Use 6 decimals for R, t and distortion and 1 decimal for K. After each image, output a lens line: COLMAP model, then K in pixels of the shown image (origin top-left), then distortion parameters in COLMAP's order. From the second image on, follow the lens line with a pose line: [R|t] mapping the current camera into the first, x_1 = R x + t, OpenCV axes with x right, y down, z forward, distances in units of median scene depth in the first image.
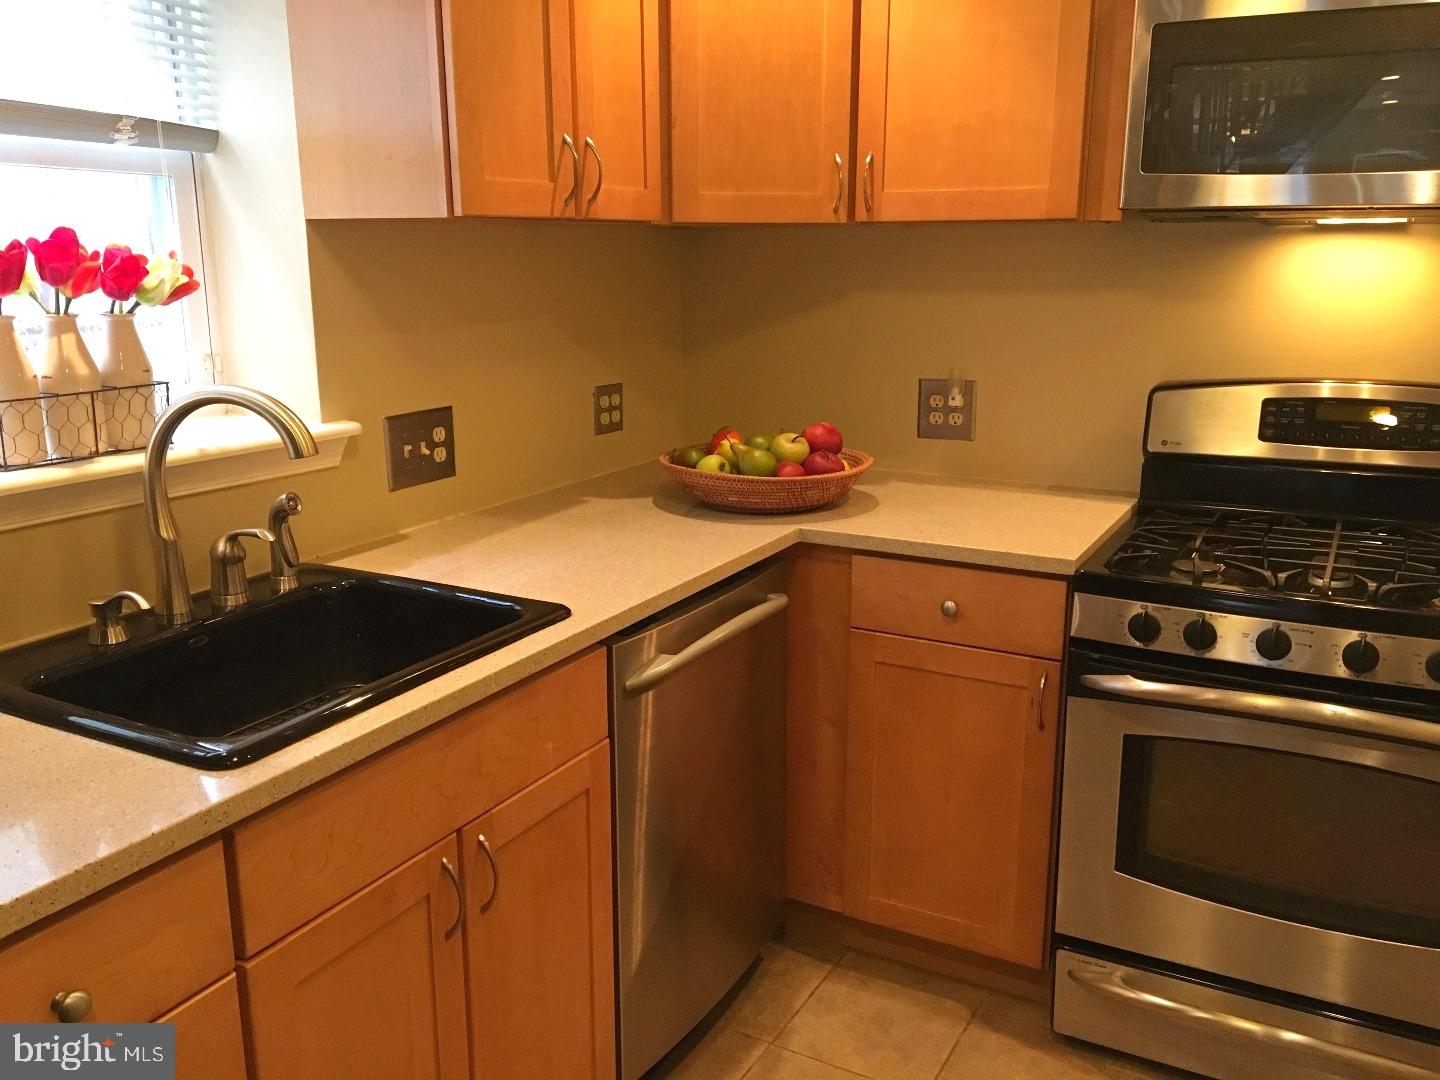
lens RADIAL K [[1215.9, 0, 718.8], [0, 1215.9, 541.1], [0, 0, 1]] dist [-0.003915, -0.008372]
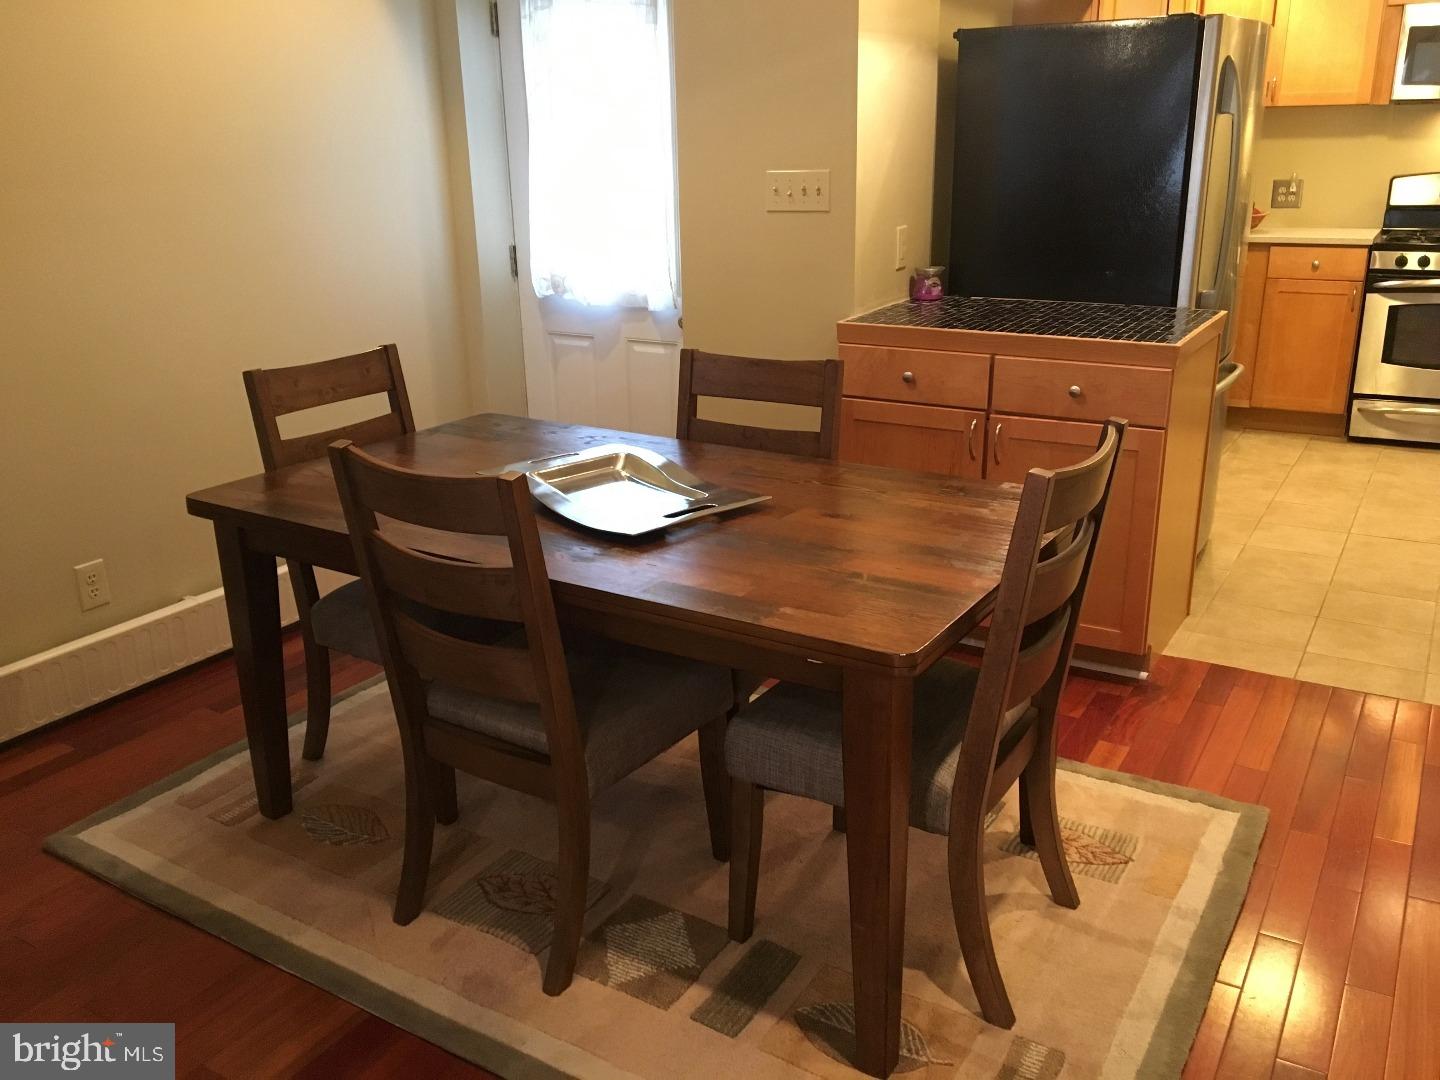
lens RADIAL K [[1215.9, 0, 721.1], [0, 1215.9, 539.8], [0, 0, 1]] dist [-0.003915, -0.008372]
pose [[0.998738, -0.003725, -0.050082, -0.878333], [0.008491, 0.995414, 0.095283, 0.357674], [0.049497, -0.095588, 0.994190, -1.550620]]
